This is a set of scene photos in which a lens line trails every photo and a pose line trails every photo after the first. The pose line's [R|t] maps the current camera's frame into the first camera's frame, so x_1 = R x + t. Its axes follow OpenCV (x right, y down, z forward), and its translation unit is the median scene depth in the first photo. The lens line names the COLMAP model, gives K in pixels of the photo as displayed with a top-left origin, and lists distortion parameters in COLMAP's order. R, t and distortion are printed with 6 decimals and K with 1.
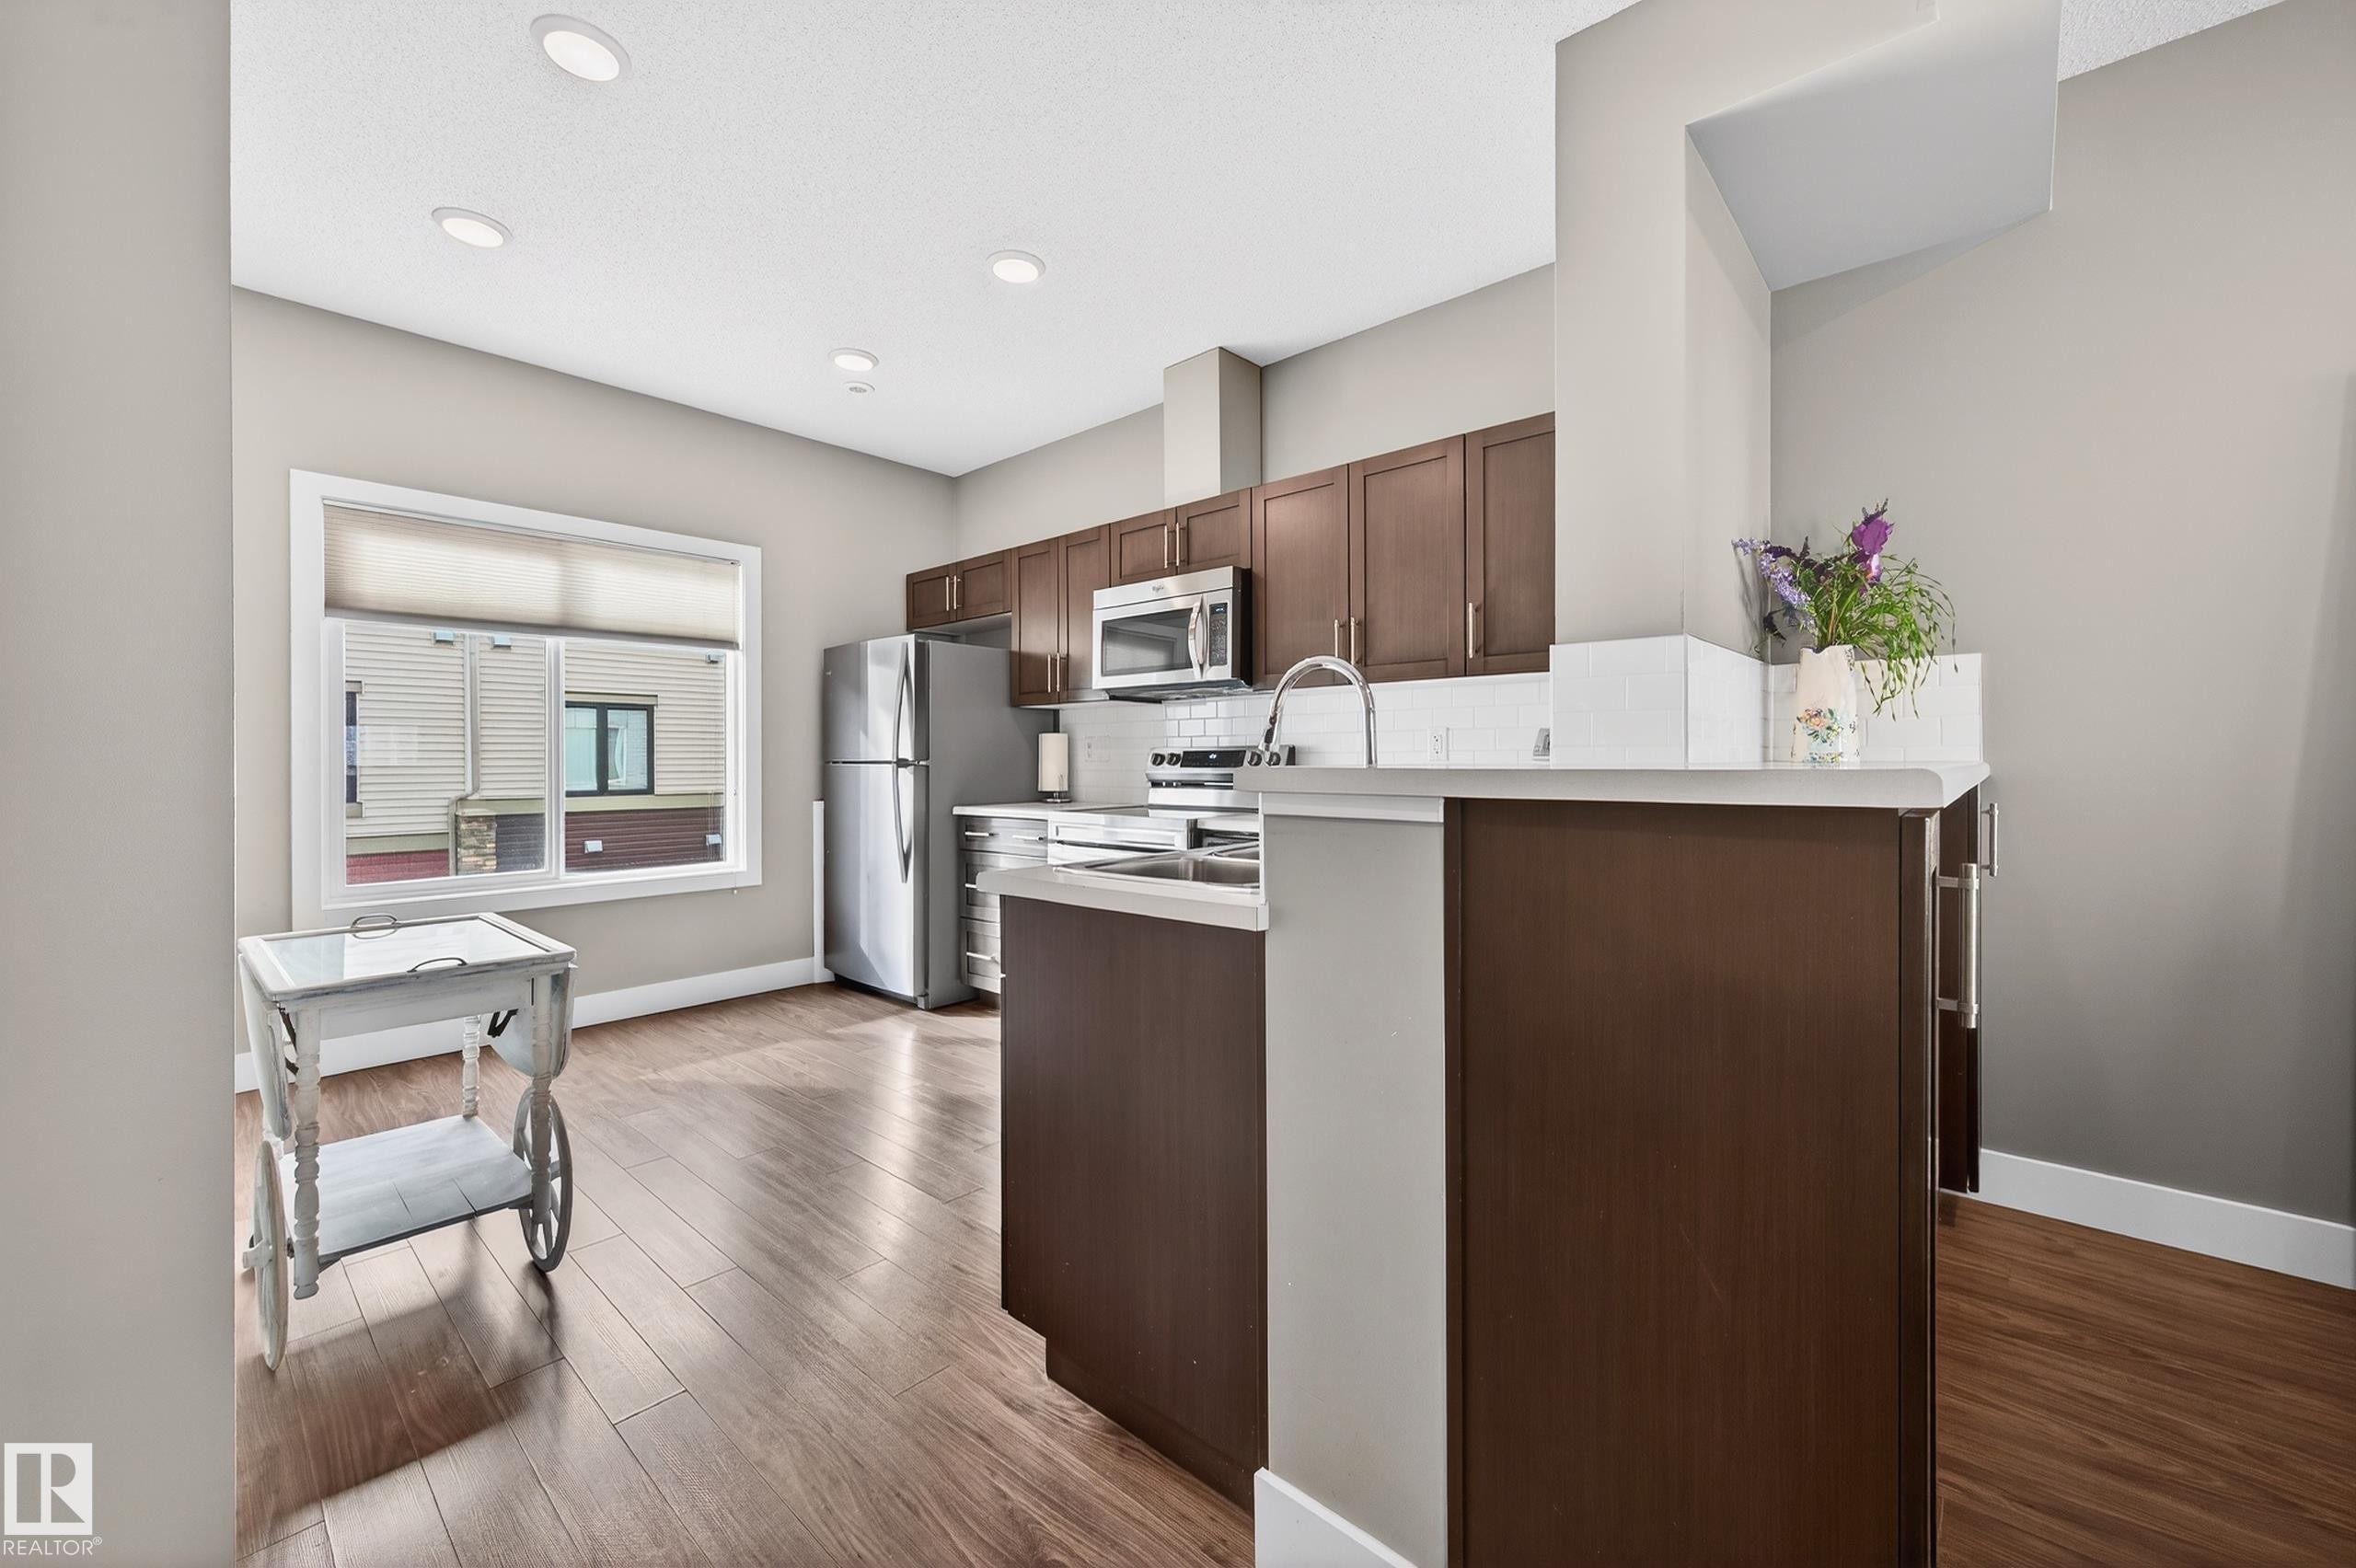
lens RADIAL K [[925.5, 0, 1178.4], [0, 925.5, 758.9], [0, 0, 1]] dist [0.001087, 0.000059]
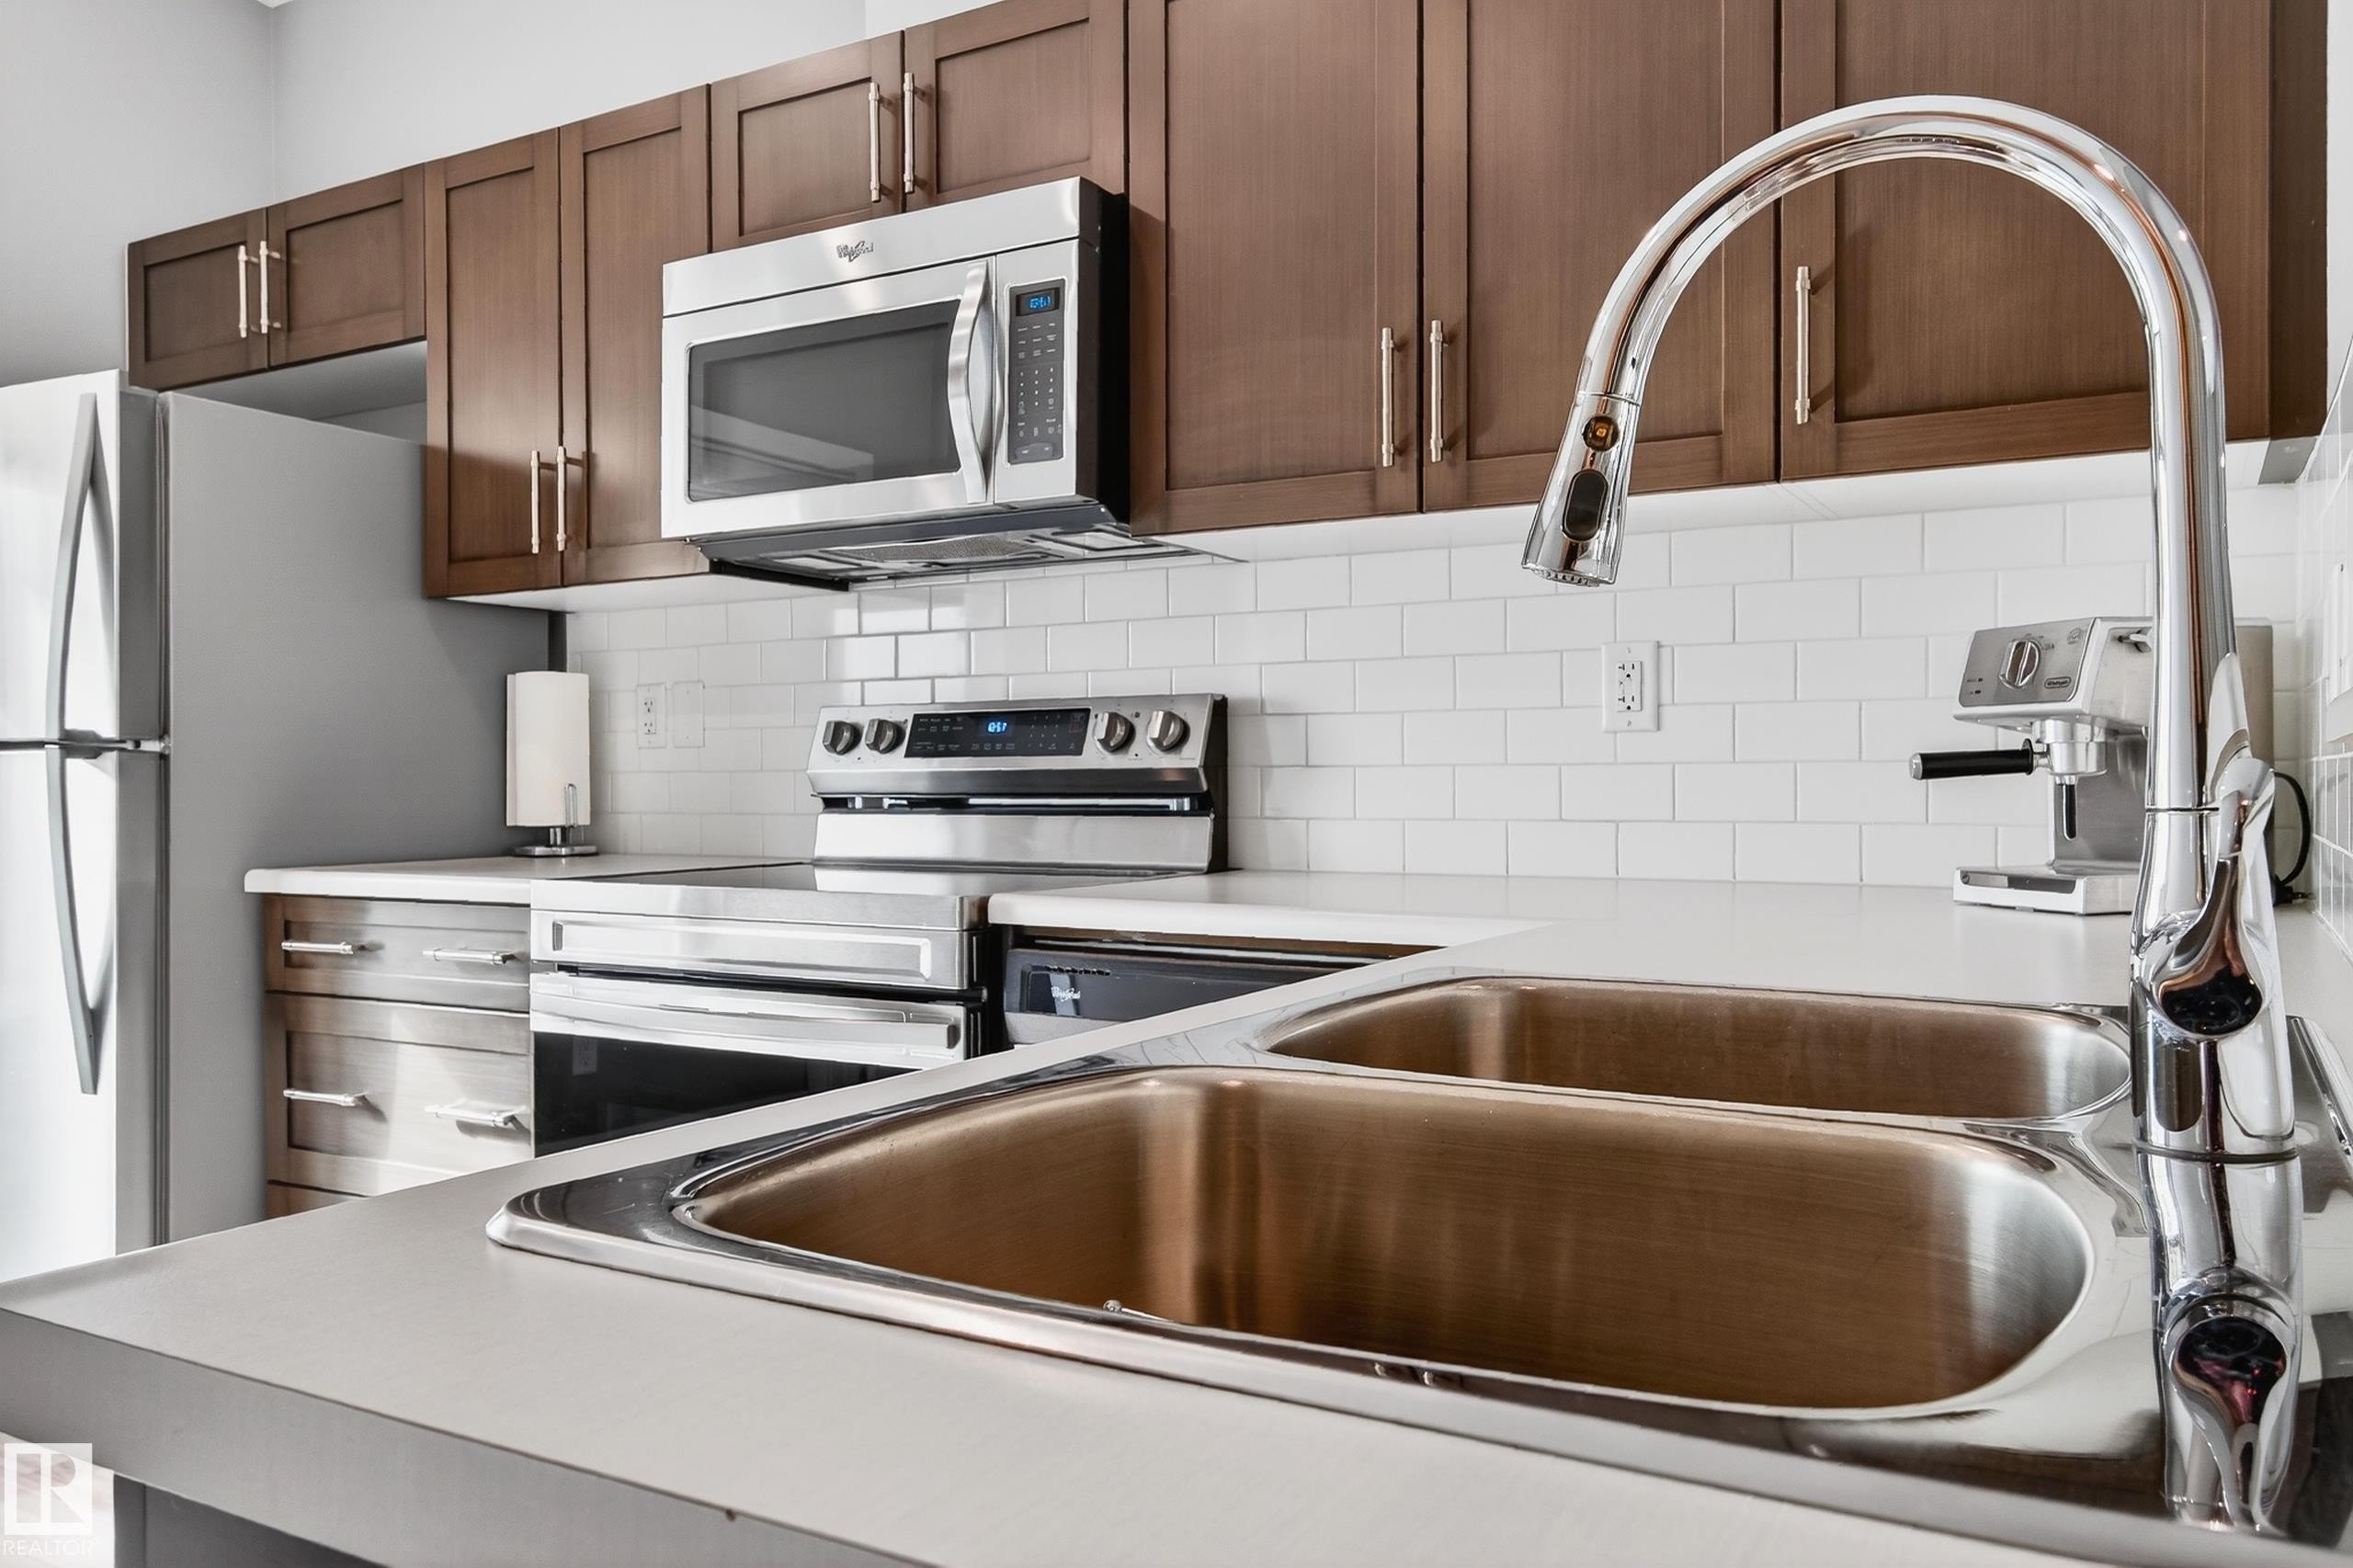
lens RADIAL K [[1718.8, 0, 1176.5], [0, 1718.8, 784.0], [0, 0, 1]] dist [0.016914, 0.002891]
pose [[0.977901, -0.001334, 0.209066, -0.035291], [0.000810, 0.999996, 0.002592, 0.017601], [-0.209069, -0.002365, 0.977898, 0.288485]]
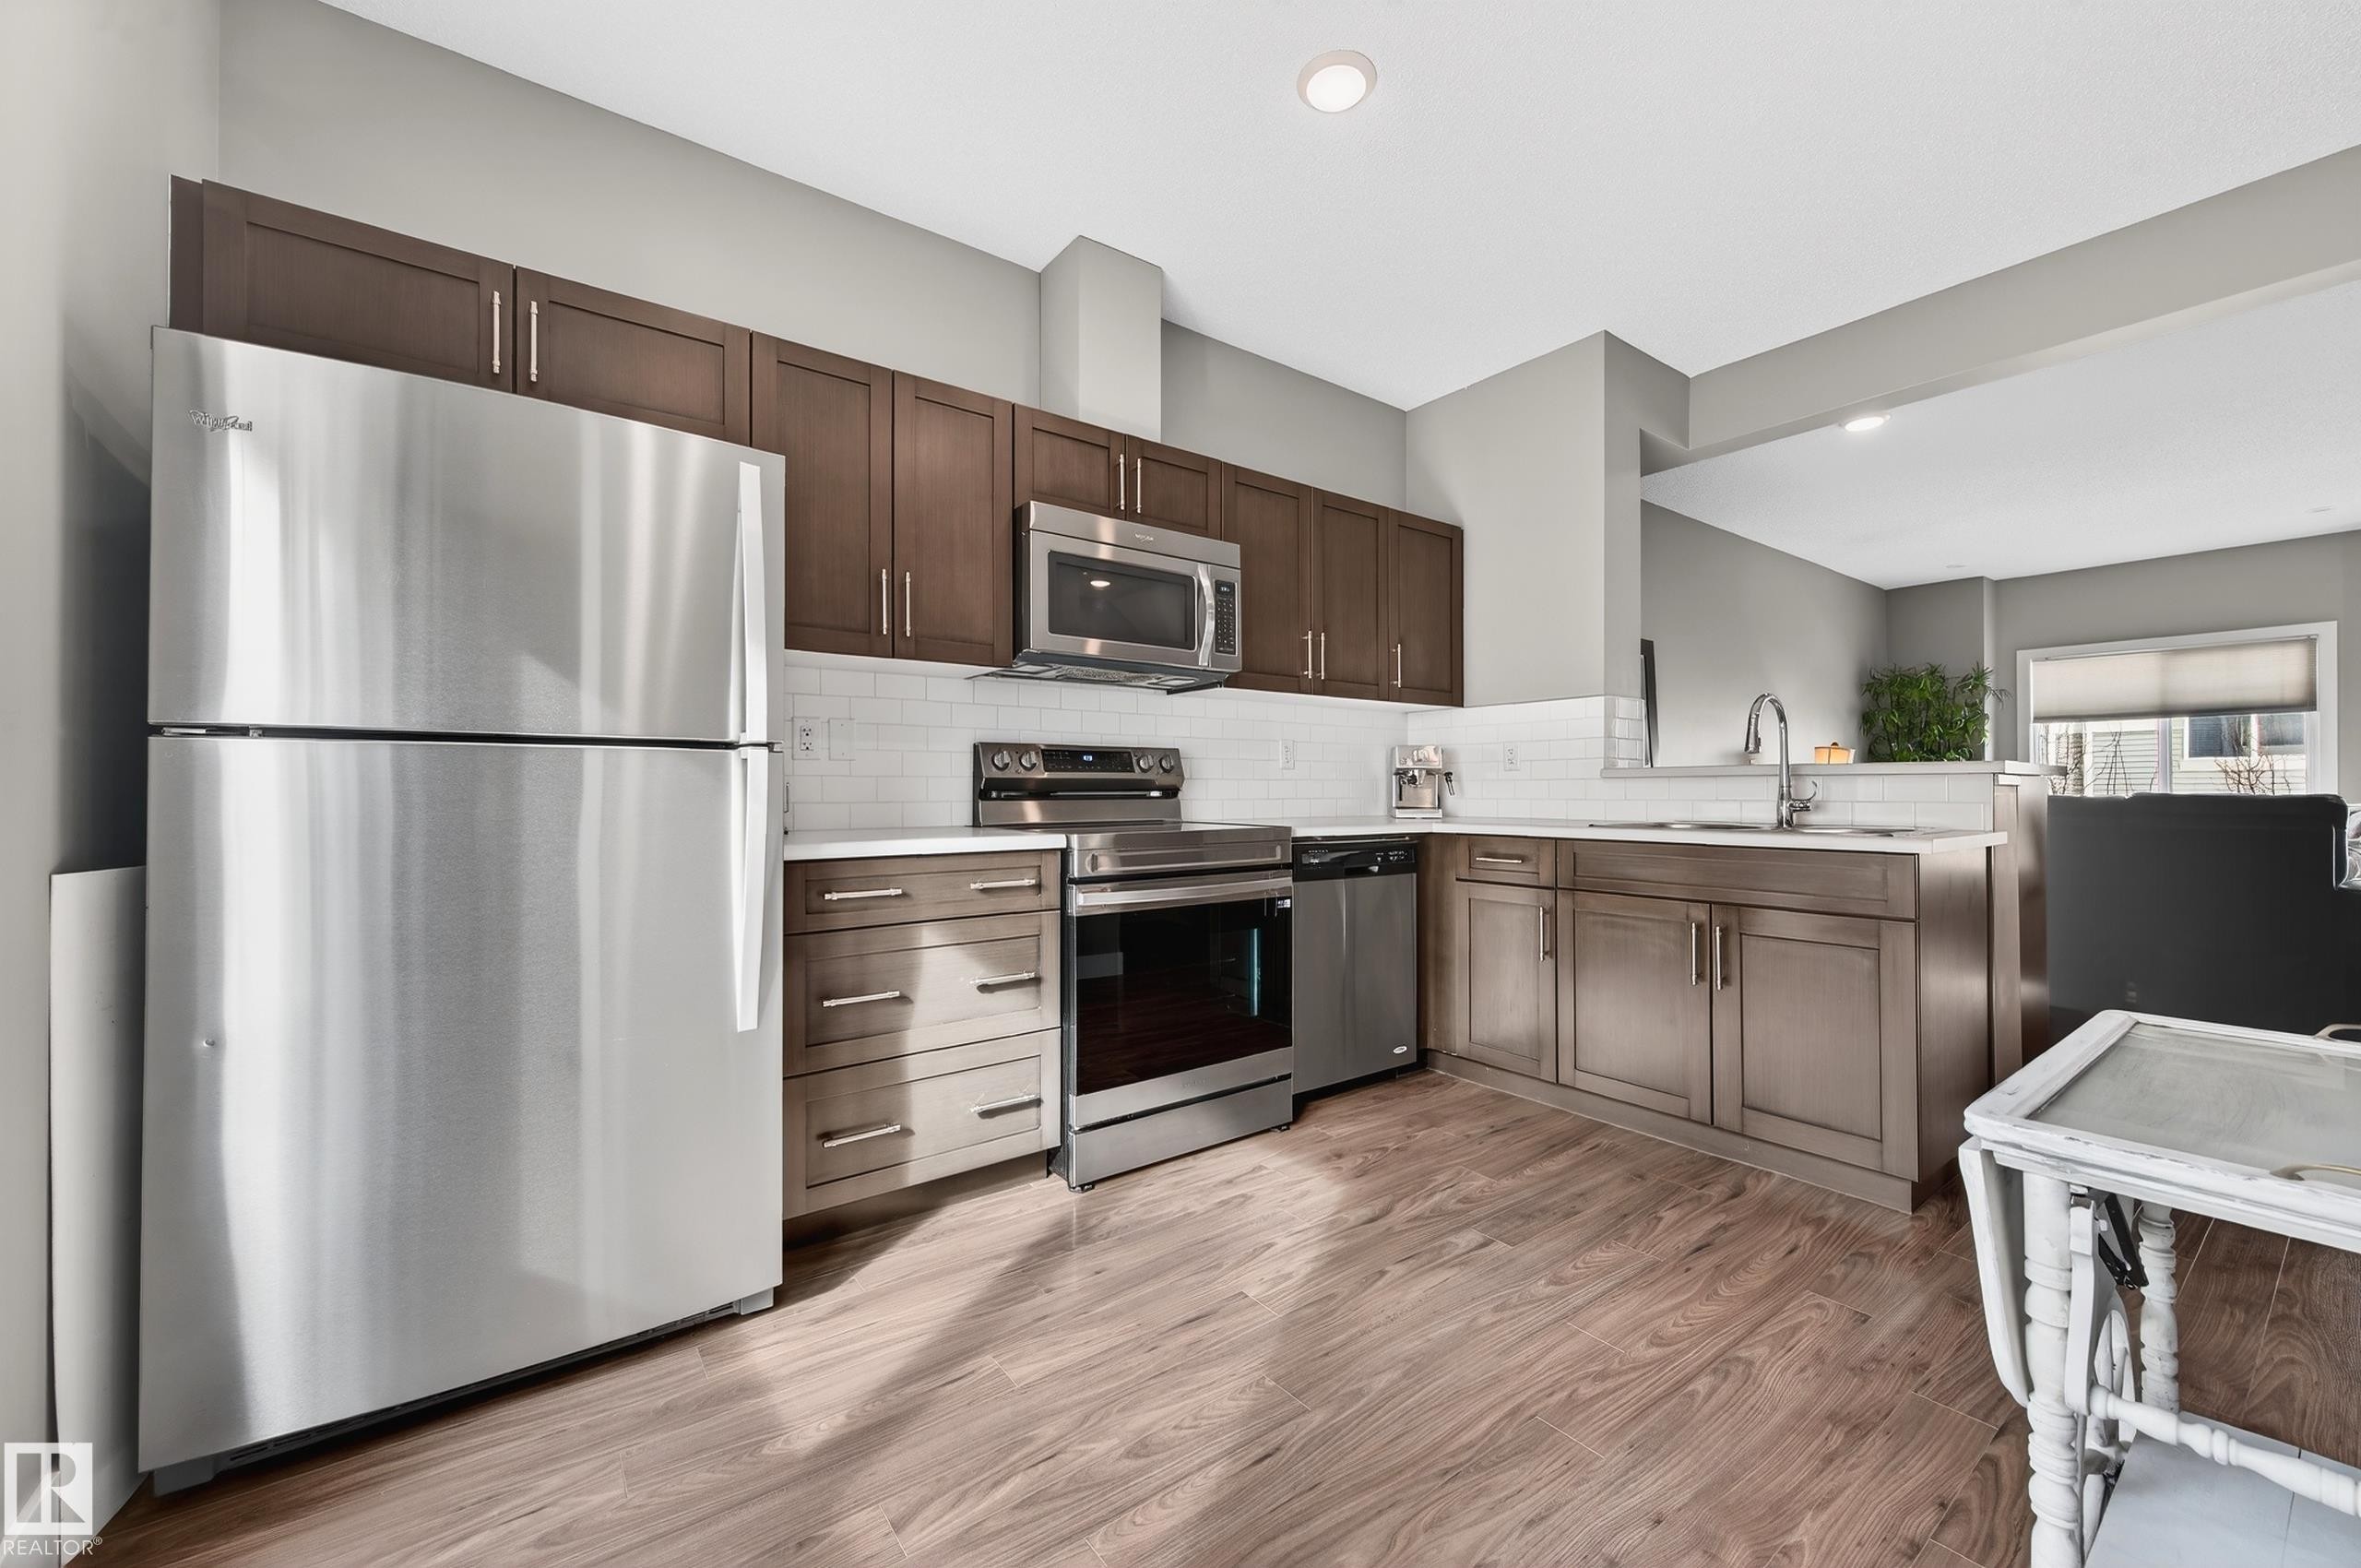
lens RADIAL K [[927.4, 0, 1197.0], [0, 927.4, 773.8], [0, 0, 1]] dist [0.008401, 0.000174]
pose [[0.183567, 0.018527, 0.982833, -0.681546], [-0.002460, 0.999828, -0.018388, 0.023919], [-0.983004, 0.000957, 0.183581, 0.722305]]
